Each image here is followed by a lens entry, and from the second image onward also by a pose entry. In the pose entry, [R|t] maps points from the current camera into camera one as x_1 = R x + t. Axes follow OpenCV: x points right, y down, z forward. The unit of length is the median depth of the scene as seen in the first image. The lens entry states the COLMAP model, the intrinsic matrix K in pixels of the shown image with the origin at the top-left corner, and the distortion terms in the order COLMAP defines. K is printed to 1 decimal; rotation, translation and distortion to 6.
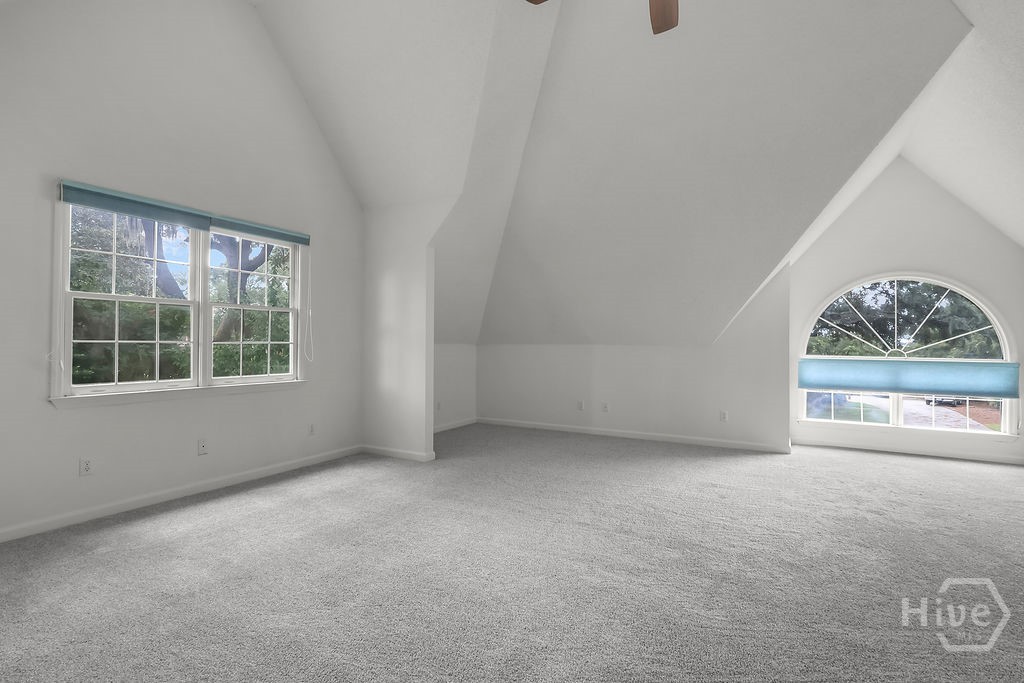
lens RADIAL K [[489.8, 0, 512.8], [0, 489.8, 344.6], [0, 0, 1]] dist [0.000134, -0.000193]
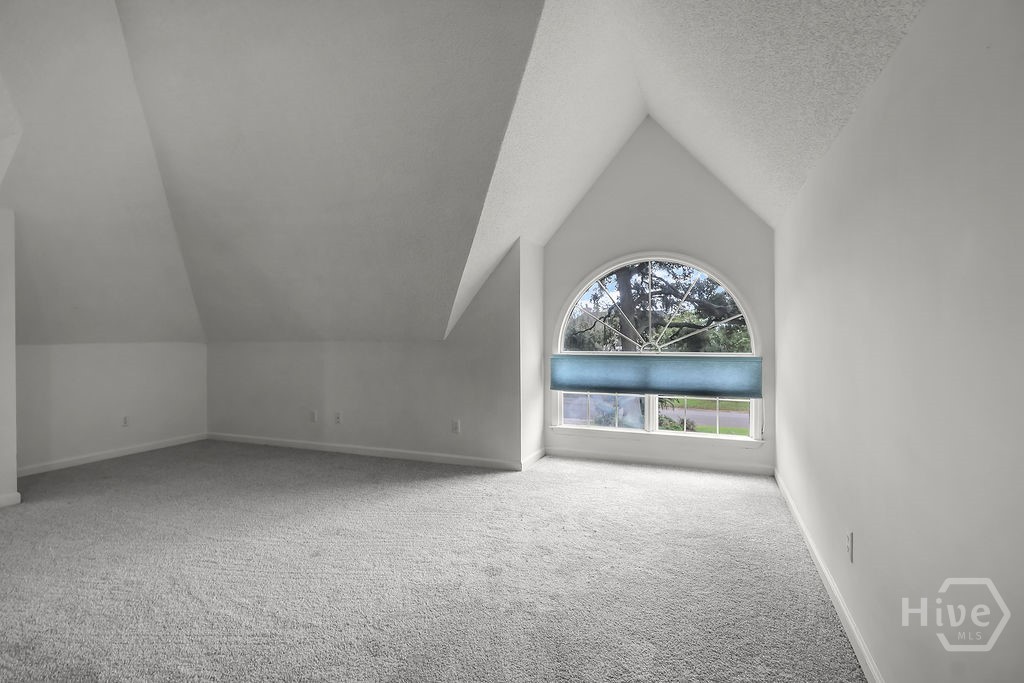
lens RADIAL K [[489.8, 0, 512.8], [0, 489.8, 344.6], [0, 0, 1]] dist [0.000134, -0.000193]
pose [[0.990911, -0.010864, 0.134079, 0.462429], [0.010024, 0.999926, 0.006935, 0.004814], [-0.134144, -0.005528, 0.990946, 0.196075]]
